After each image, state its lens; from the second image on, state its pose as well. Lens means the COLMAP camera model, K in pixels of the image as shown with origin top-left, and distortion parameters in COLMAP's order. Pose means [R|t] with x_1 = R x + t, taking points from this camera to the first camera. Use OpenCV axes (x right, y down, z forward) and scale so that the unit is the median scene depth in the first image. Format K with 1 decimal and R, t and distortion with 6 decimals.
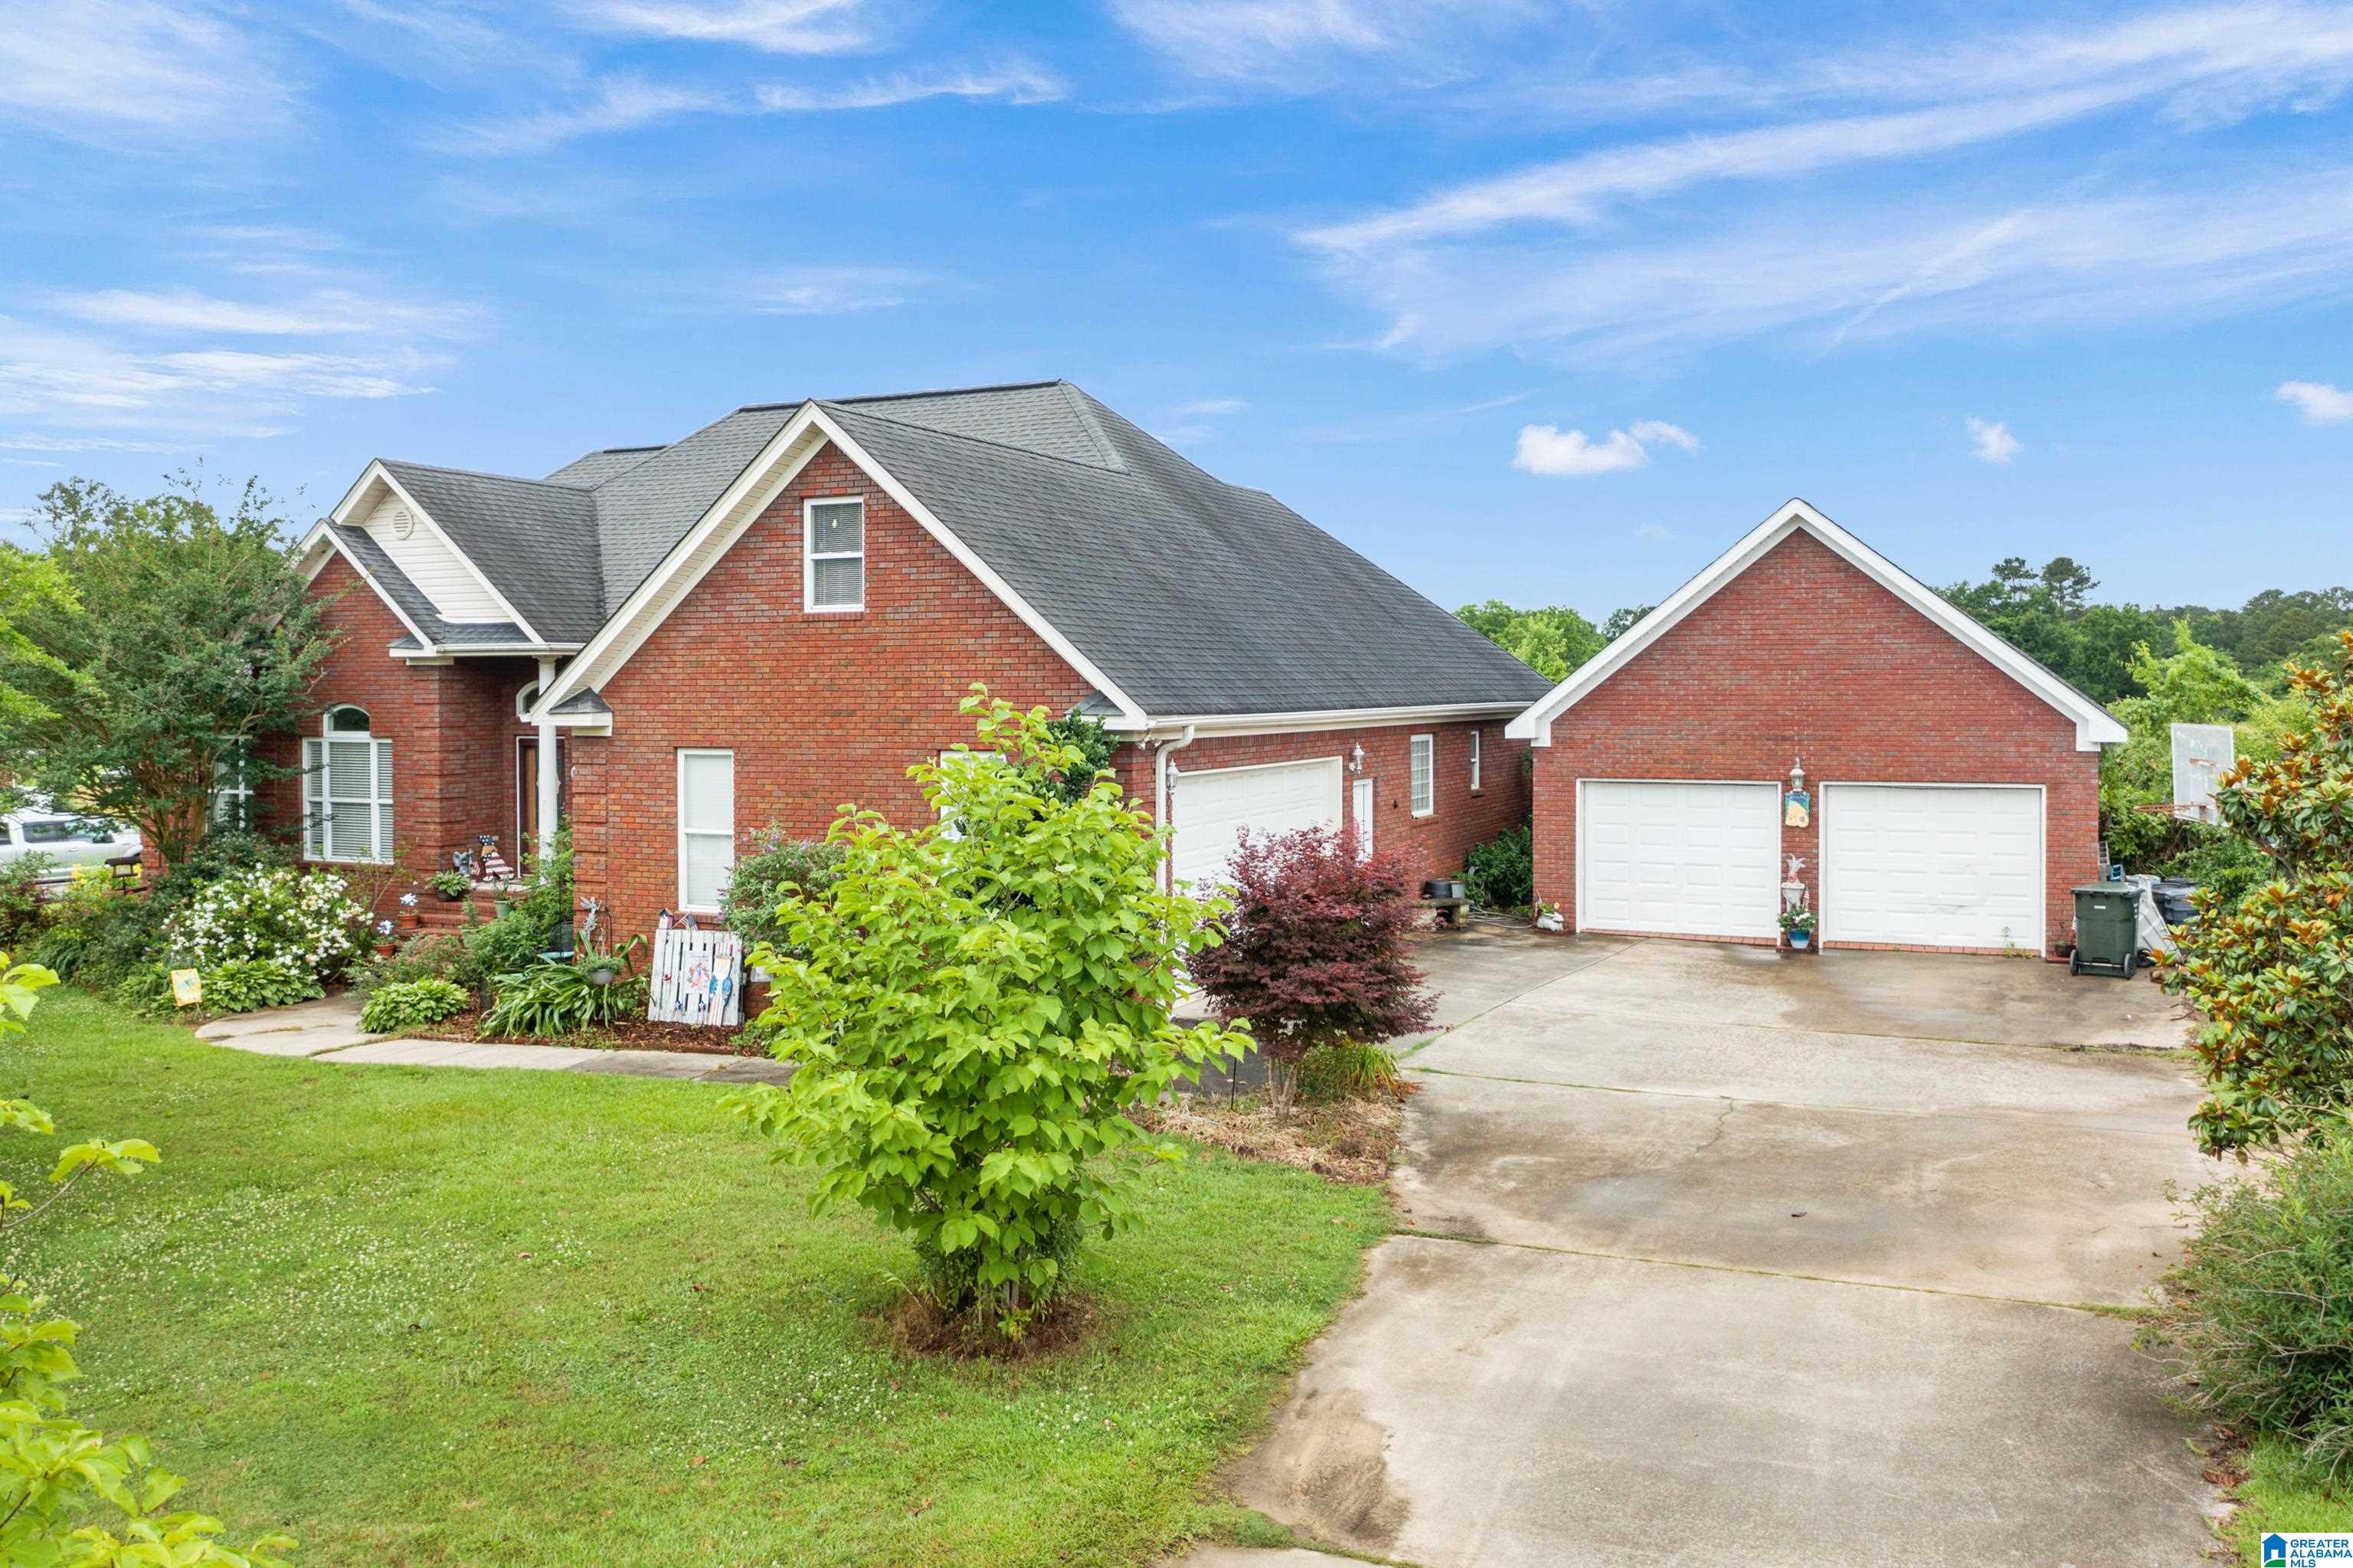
lens RADIAL K [[1898.4, 0, 1232.1], [0, 1898.4, 714.9], [0, 0, 1]] dist [-0.025228, 0.008793]
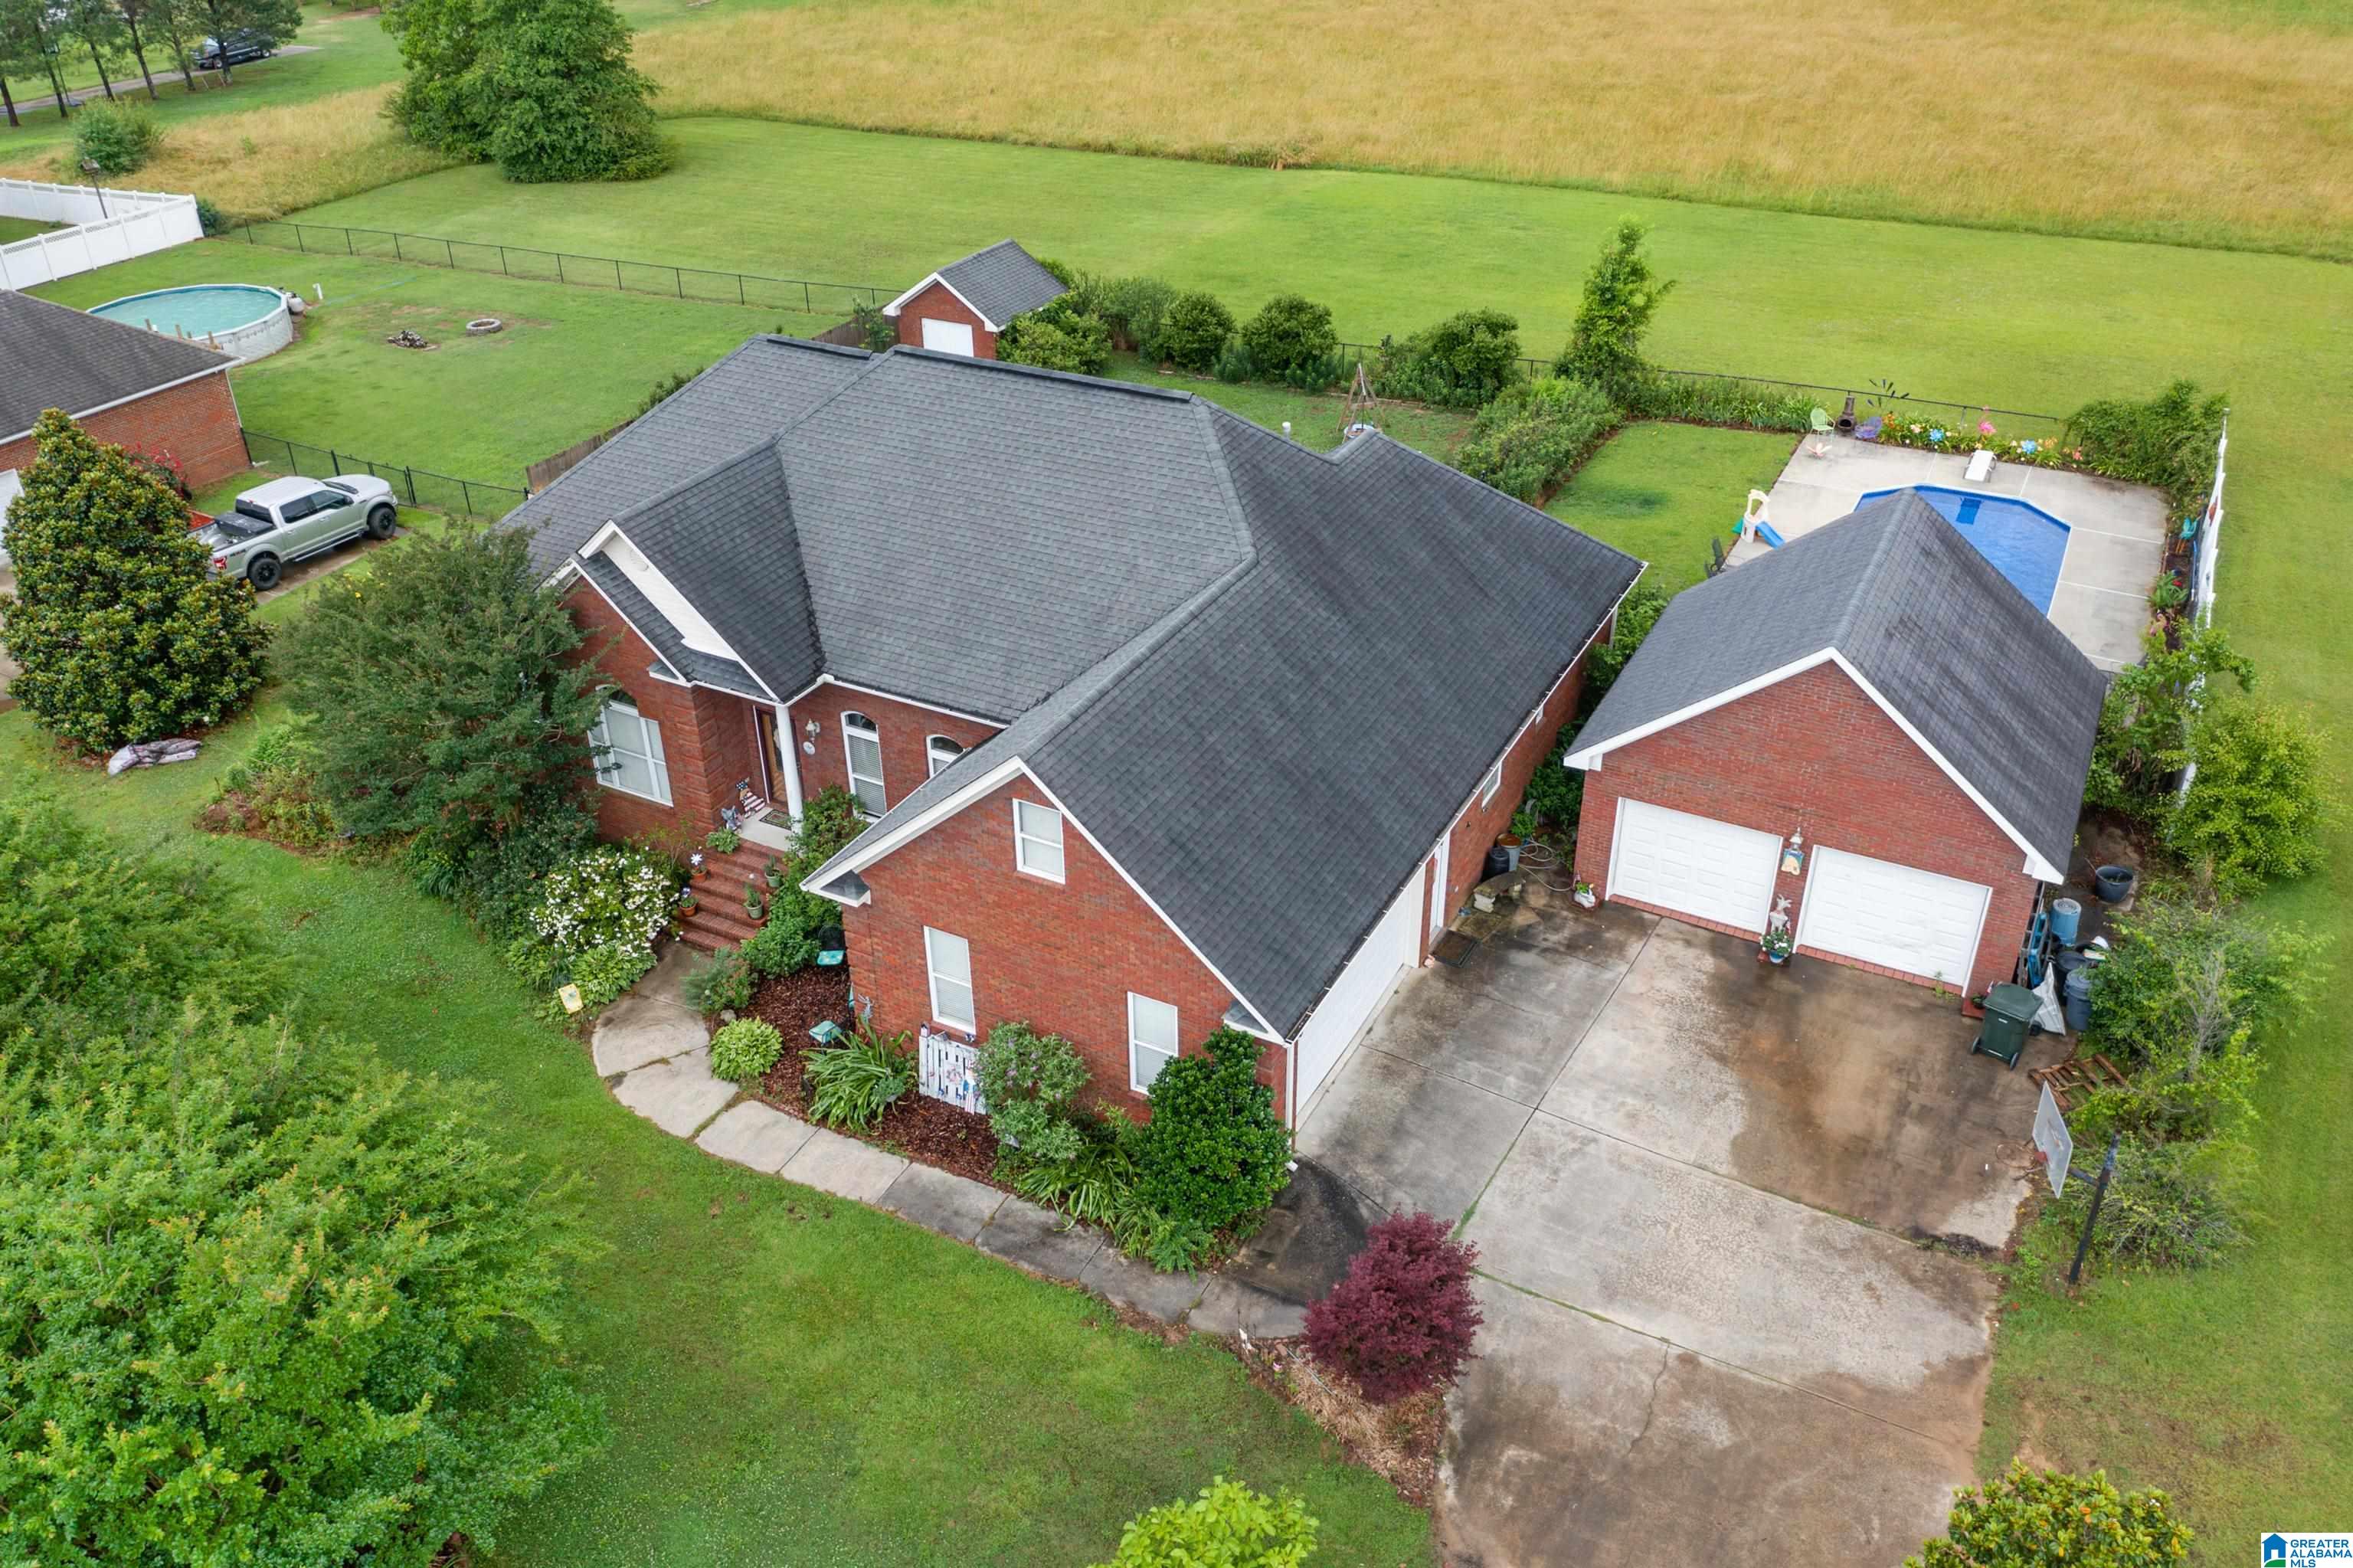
lens RADIAL K [[1862.4, 0, 1176.5], [0, 1862.4, 784.0], [0, 0, 1]] dist [-0.020533, 0.005572]
pose [[0.997902, 0.025521, -0.059499, -0.035582], [0.008228, 0.861582, 0.507551, -0.637712], [0.064216, -0.506976, 0.859565, -0.052560]]
